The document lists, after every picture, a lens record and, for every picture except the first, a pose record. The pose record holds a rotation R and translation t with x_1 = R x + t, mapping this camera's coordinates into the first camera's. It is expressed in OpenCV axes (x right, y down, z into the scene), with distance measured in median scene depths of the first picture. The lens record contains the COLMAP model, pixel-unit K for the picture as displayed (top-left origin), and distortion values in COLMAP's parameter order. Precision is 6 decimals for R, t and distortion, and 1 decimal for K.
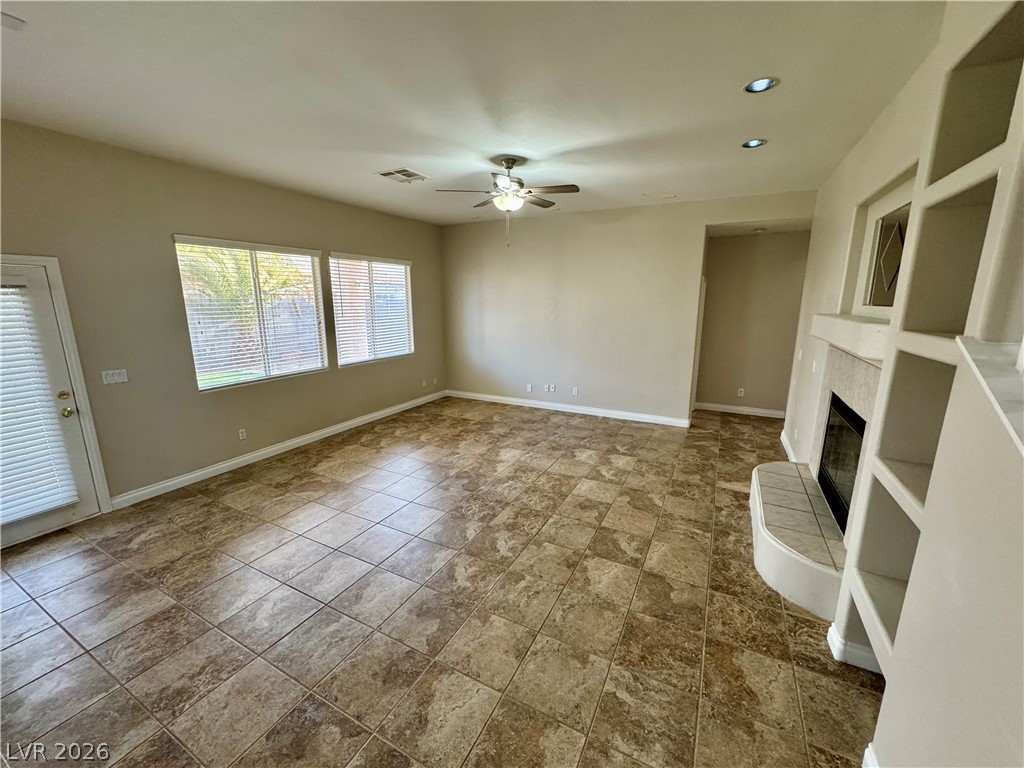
lens RADIAL K [[408.4, 0, 511.6], [0, 408.4, 383.8], [0, 0, 1]] dist [-0.003799, 0.000376]
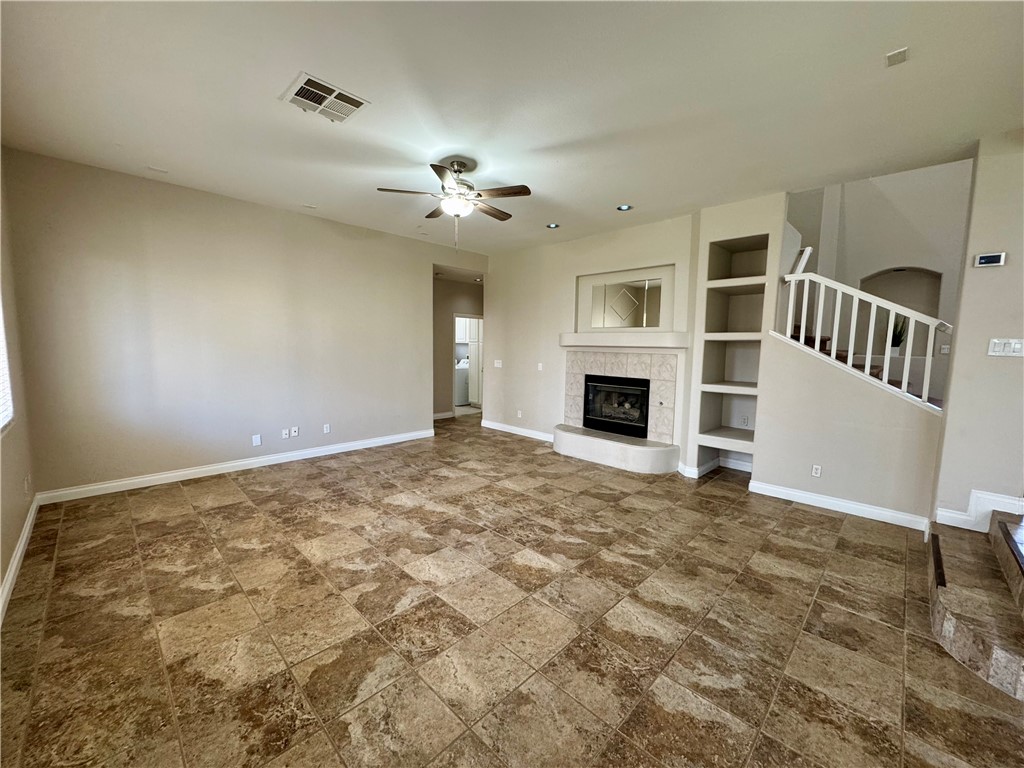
lens RADIAL K [[408.4, 0, 511.0], [0, 408.4, 385.1], [0, 0, 1]] dist [-0.003799, 0.000376]
pose [[0.290062, -0.090140, 0.952753, -0.745440], [0.178427, 0.983192, 0.038698, -0.048714], [-0.940228, 0.158772, 0.301270, 0.556017]]
